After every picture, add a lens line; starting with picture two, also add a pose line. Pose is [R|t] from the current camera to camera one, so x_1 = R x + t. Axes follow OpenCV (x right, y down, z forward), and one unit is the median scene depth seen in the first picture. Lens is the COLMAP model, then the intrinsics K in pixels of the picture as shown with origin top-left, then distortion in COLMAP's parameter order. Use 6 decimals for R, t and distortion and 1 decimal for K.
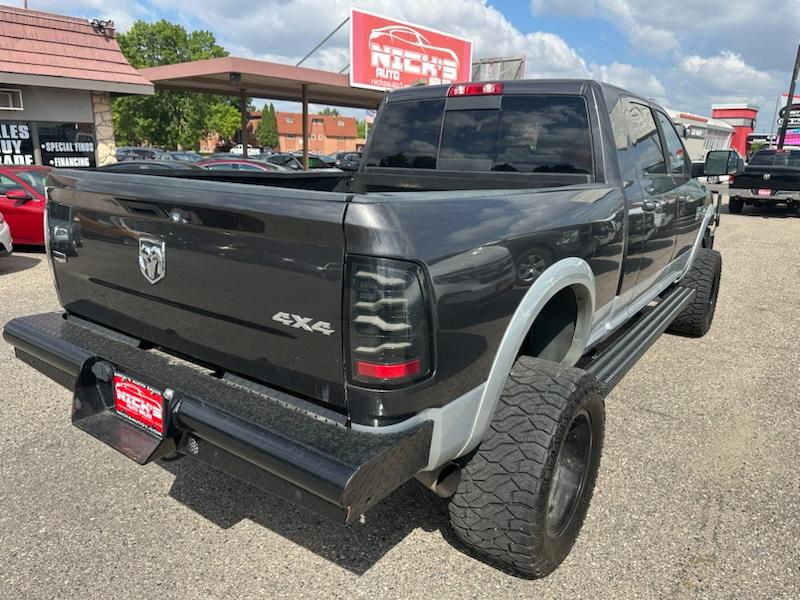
lens RADIAL K [[569.9, 0, 399.8], [0, 569.9, 300.4], [0, 0, 1]] dist [0.032173, -0.036906]
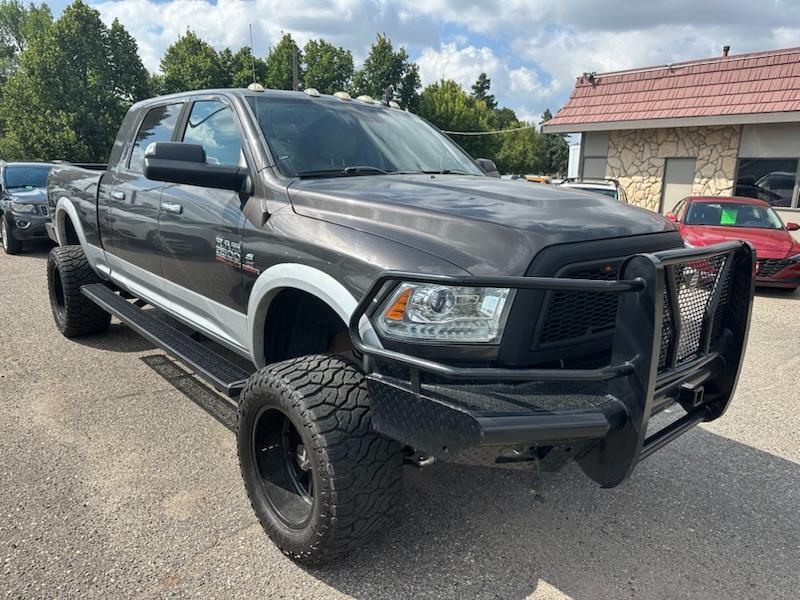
lens RADIAL K [[569.9, 0, 400.4], [0, 569.9, 301.5], [0, 0, 1]] dist [0.032173, -0.036906]
pose [[-0.219935, 0.191992, -0.956435, 0.450507], [-0.286630, 0.924446, 0.251482, -0.125445], [0.932455, 0.329453, -0.148288, 0.547722]]
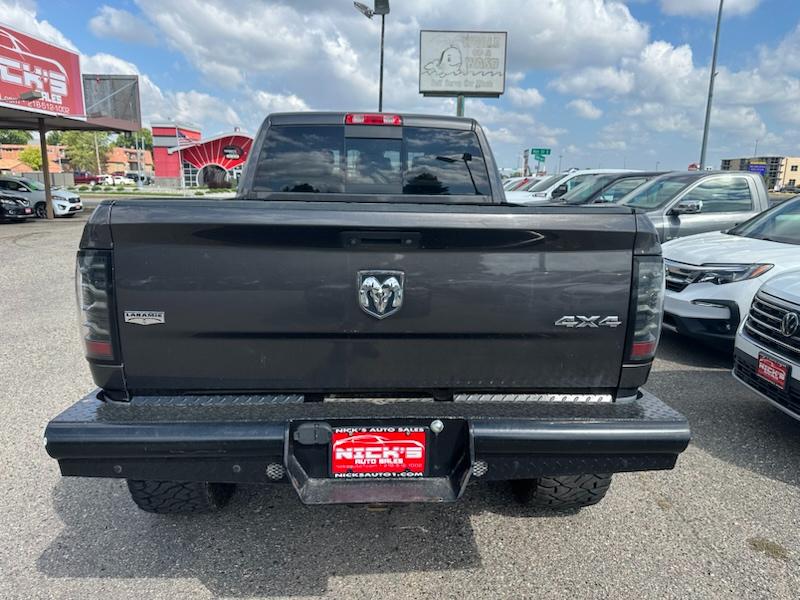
lens RADIAL K [[569.9, 0, 402.9], [0, 569.9, 300.9], [0, 0, 1]] dist [0.032173, -0.036906]
pose [[0.776826, -0.134553, 0.615173, -0.165084], [0.159208, 0.987133, 0.014864, -0.011135], [-0.609257, 0.086394, 0.788252, 0.042750]]
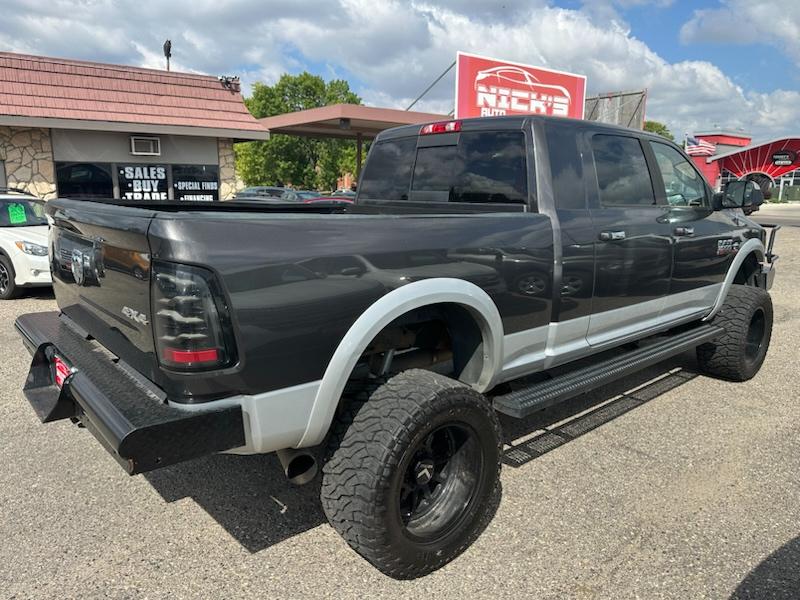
lens RADIAL K [[569.9, 0, 395.6], [0, 569.9, 300.0], [0, 0, 1]] dist [0.032173, -0.036906]
pose [[0.972629, 0.037000, -0.229400, 0.094740], [-0.051254, 0.997087, -0.056487, 0.006649], [0.226642, 0.066699, 0.971692, -0.014261]]
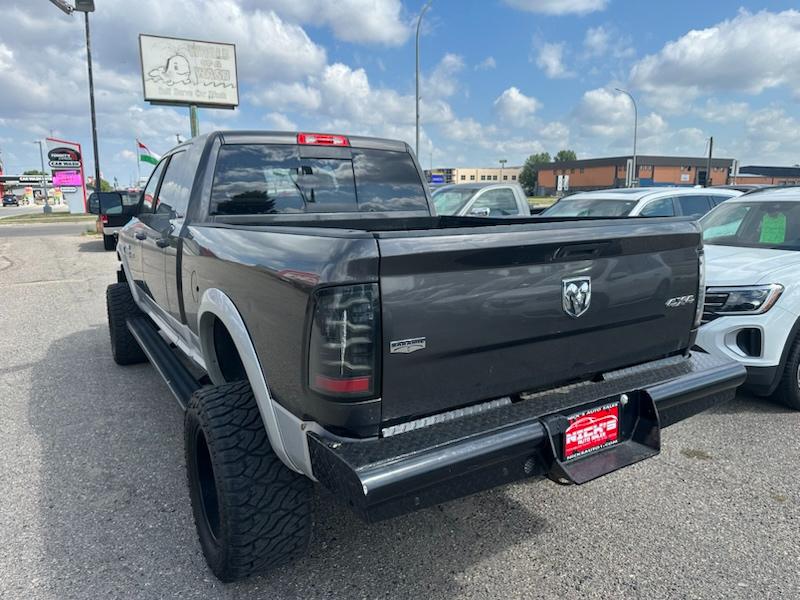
lens RADIAL K [[569.9, 0, 398.4], [0, 569.9, 293.4], [0, 0, 1]] dist [0.032173, -0.036906]
pose [[0.386705, -0.180062, 0.904454, -0.263300], [0.250361, 0.964418, 0.084957, -0.043158], [-0.887569, 0.193587, 0.418025, 0.143241]]
